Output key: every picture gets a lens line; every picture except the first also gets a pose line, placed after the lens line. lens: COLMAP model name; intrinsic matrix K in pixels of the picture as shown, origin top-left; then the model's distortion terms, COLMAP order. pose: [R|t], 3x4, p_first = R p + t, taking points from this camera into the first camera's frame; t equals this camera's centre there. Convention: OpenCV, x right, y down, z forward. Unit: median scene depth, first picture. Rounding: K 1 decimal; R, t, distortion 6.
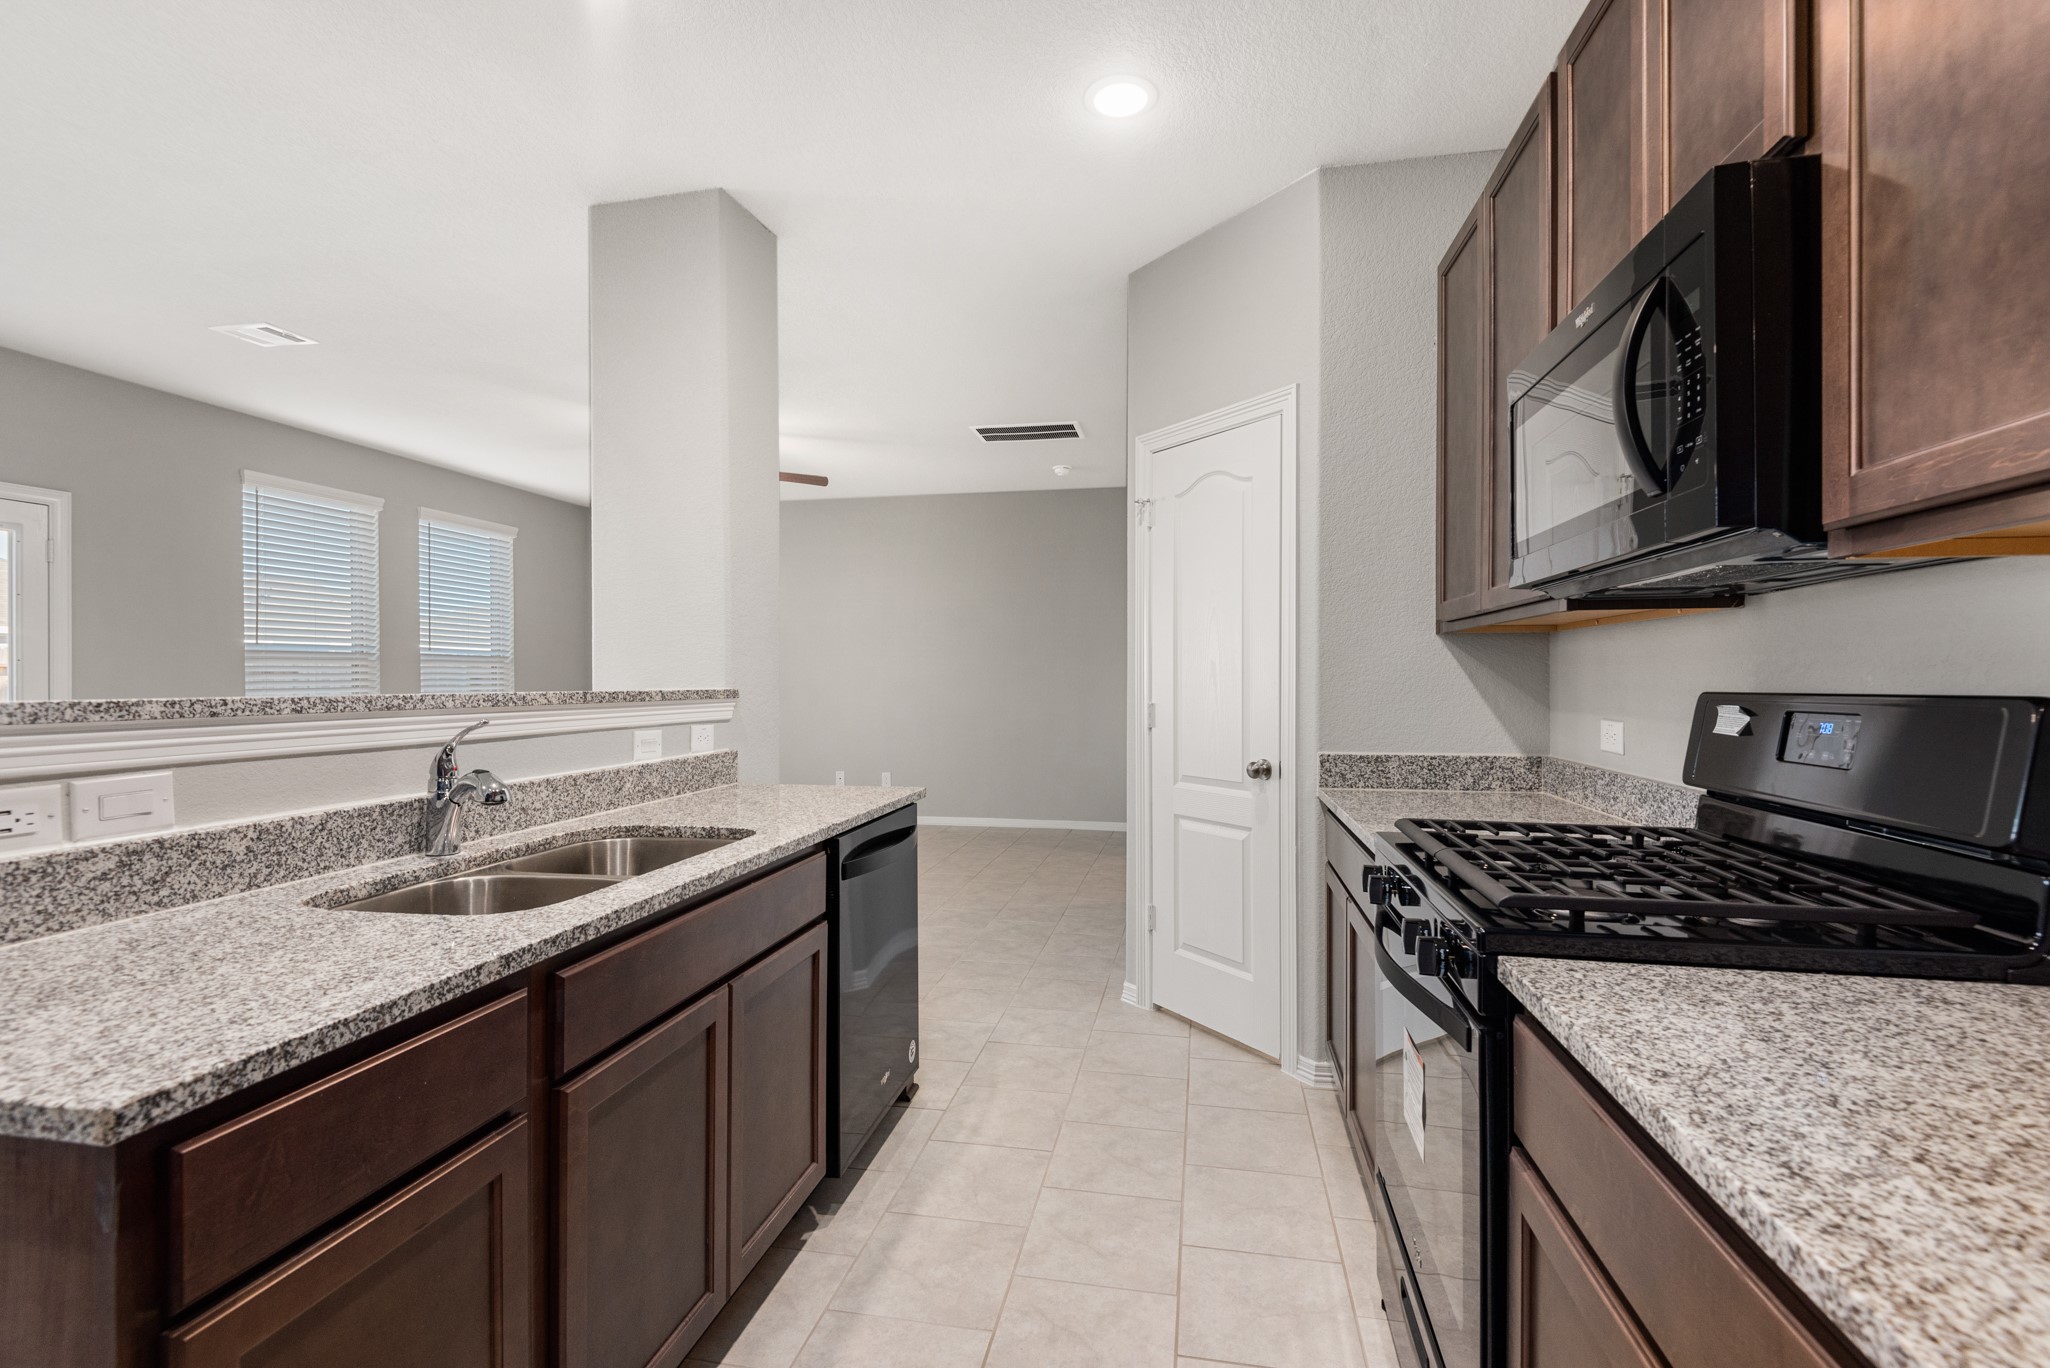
lens RADIAL K [[928.7, 0, 1022.9], [0, 928.7, 678.7], [0, 0, 1]] dist [0.011369, 0.000001]
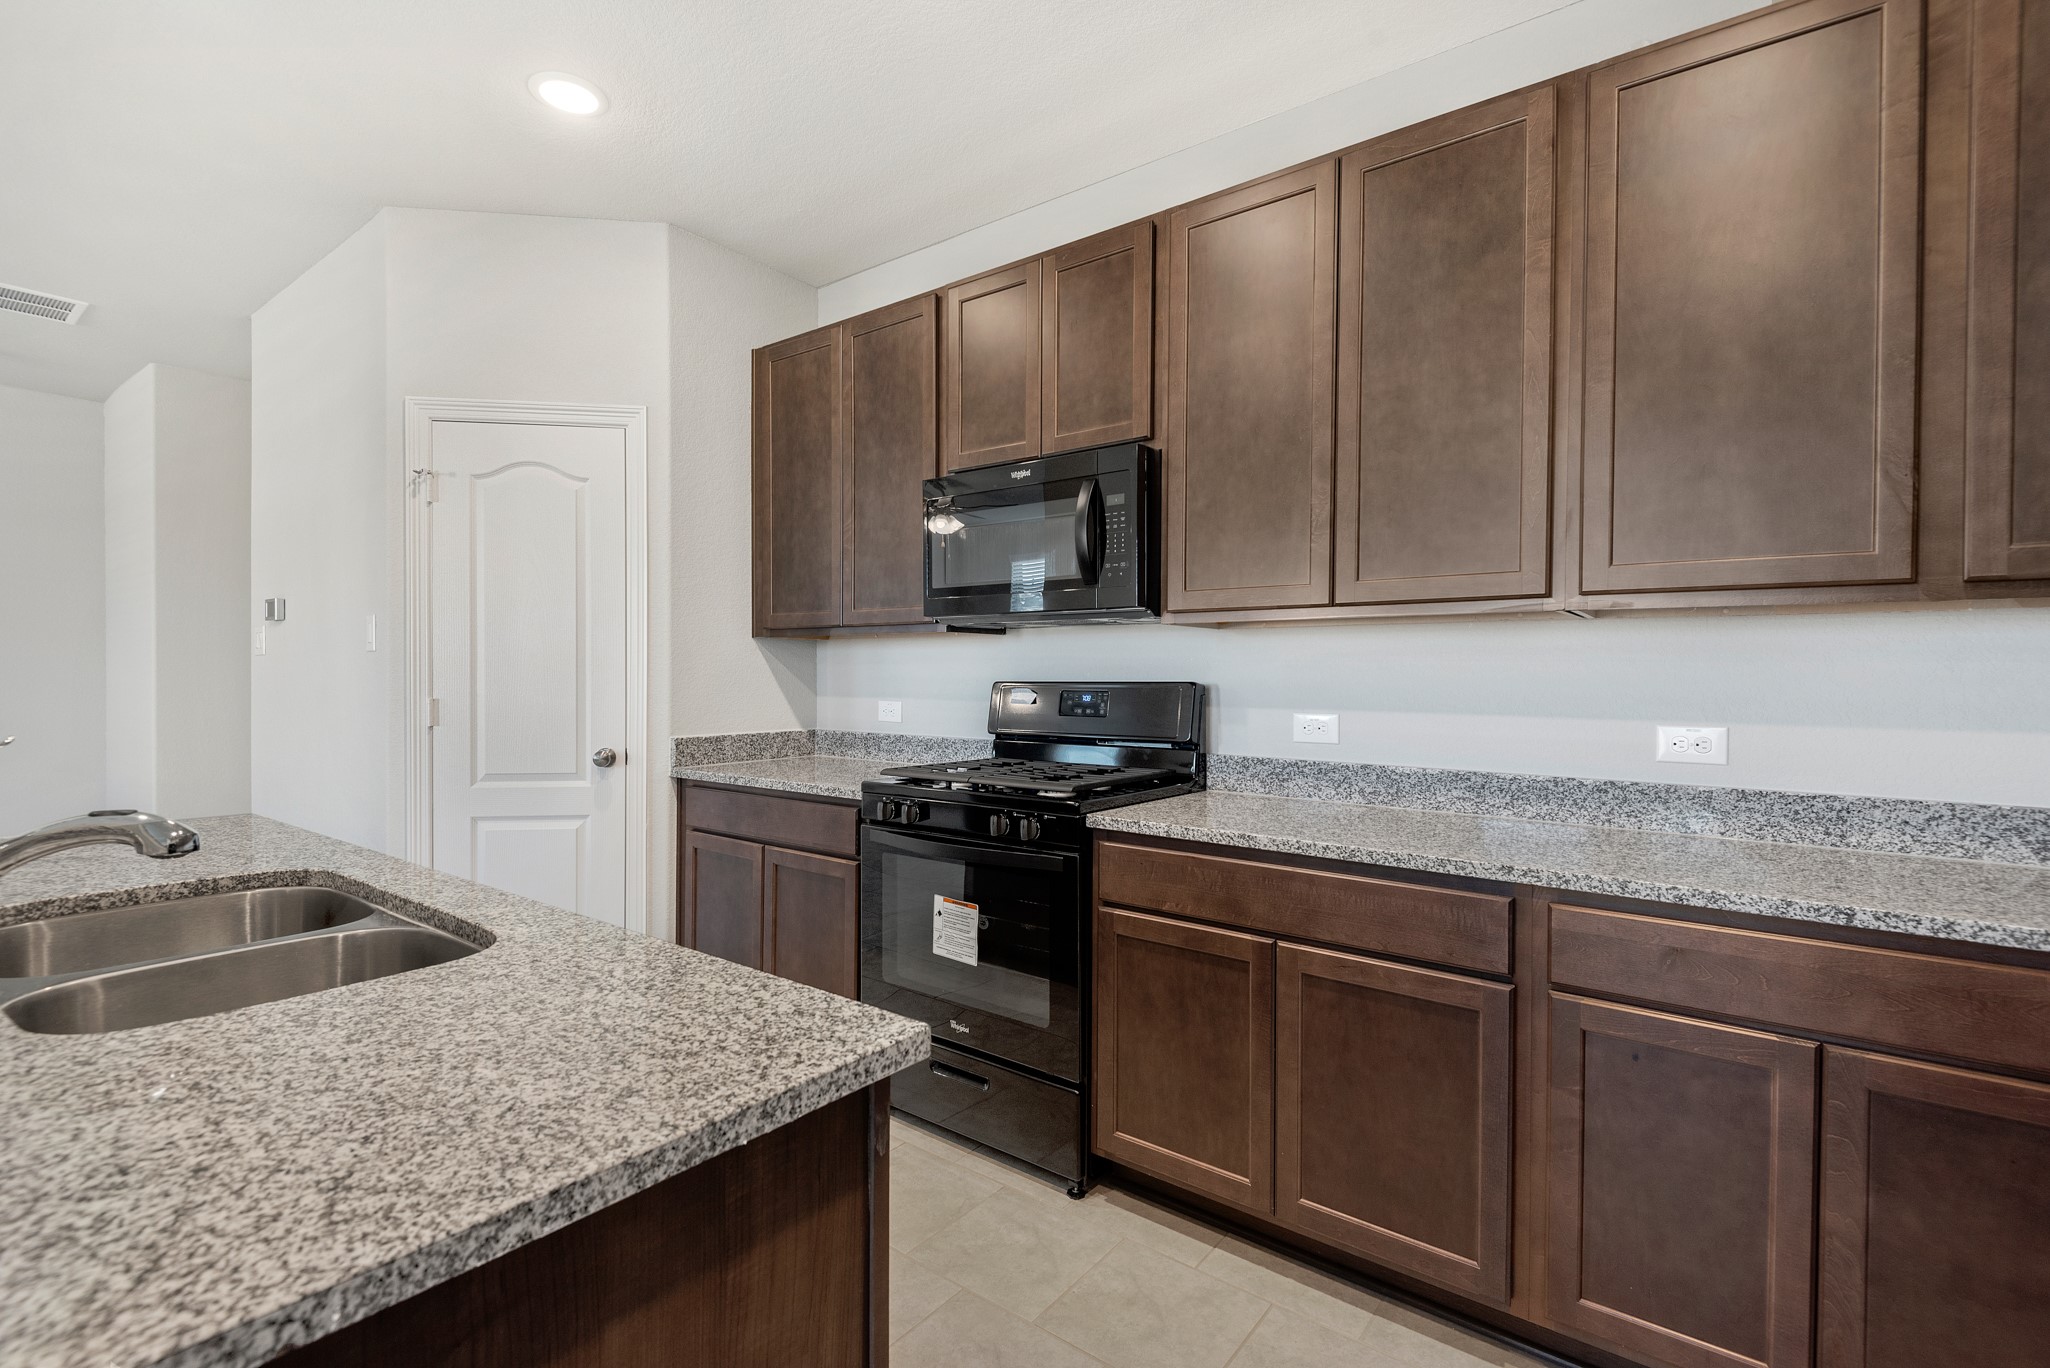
lens RADIAL K [[928.7, 0, 1034.6], [0, 928.7, 689.7], [0, 0, 1]] dist [0.011369, 0.000001]
pose [[0.441013, -0.011566, 0.897426, -0.529977], [-0.000567, 0.999913, 0.013166, 0.006028], [-0.897501, -0.006315, 0.440968, 0.100822]]
